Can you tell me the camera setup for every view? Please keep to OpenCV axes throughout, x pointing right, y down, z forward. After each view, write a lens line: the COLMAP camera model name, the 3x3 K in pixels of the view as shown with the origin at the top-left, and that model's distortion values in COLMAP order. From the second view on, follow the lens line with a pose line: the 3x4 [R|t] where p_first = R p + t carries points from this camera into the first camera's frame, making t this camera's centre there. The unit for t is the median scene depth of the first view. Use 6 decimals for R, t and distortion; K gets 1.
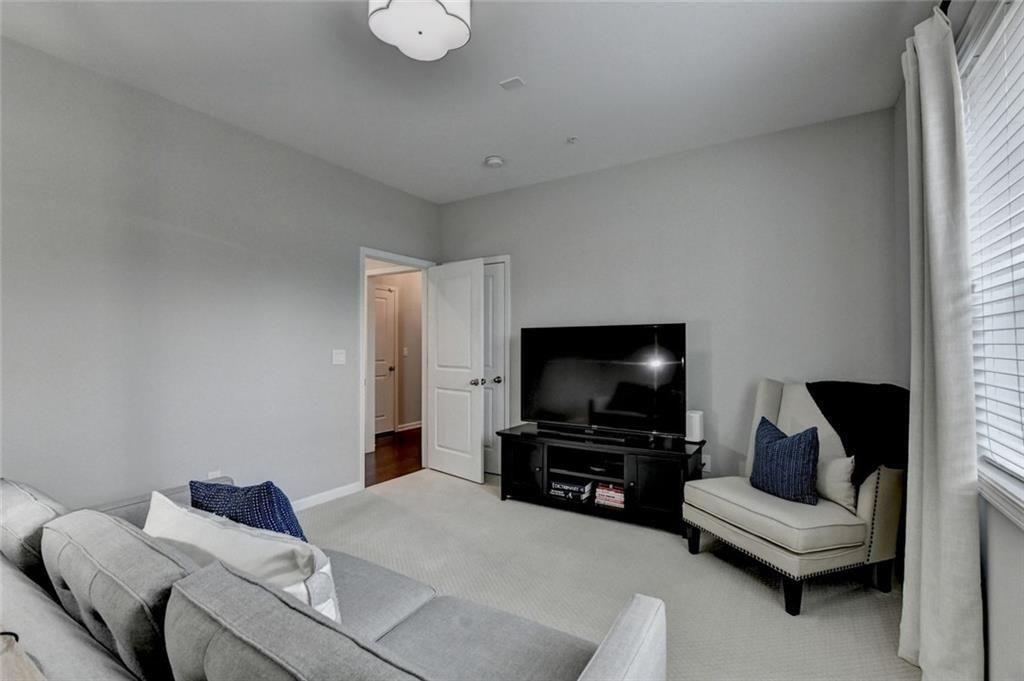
lens RADIAL K [[464.6, 0, 512.0], [0, 464.6, 340.5], [0, 0, 1]] dist [-0.000170, -0.000024]
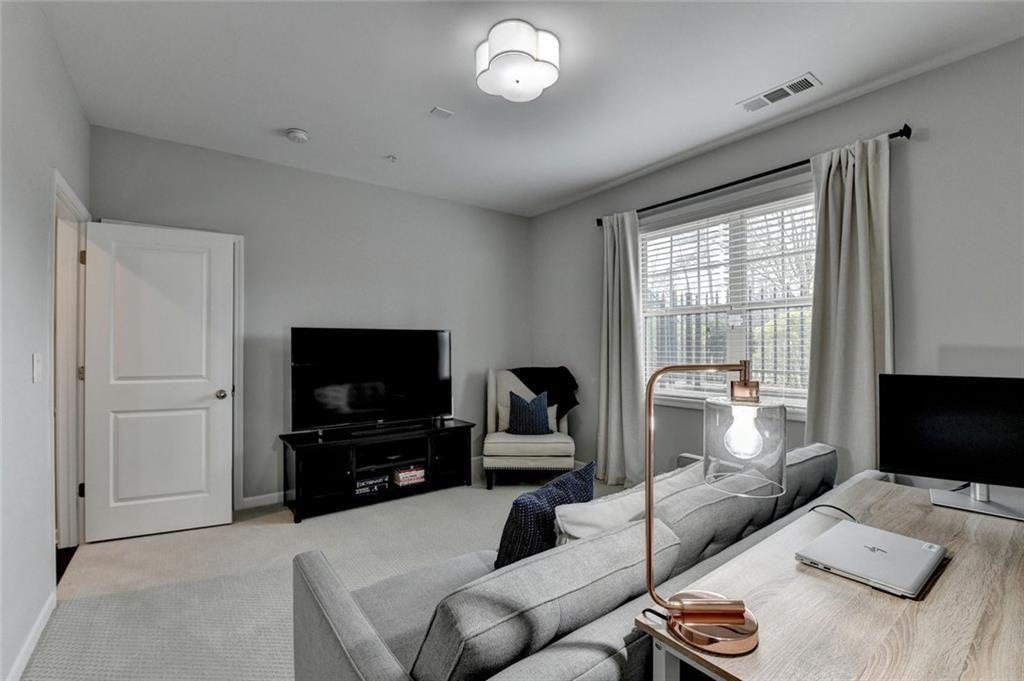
lens RADIAL K [[447.3, 0, 512.0], [0, 447.3, 340.5], [0, 0, 1]] dist [-0.001721, -0.000237]
pose [[0.362295, 0.012764, 0.931976, -0.712359], [-0.012410, 0.999884, -0.008870, 0.001474], [-0.931981, -0.008353, 0.362412, 0.341649]]
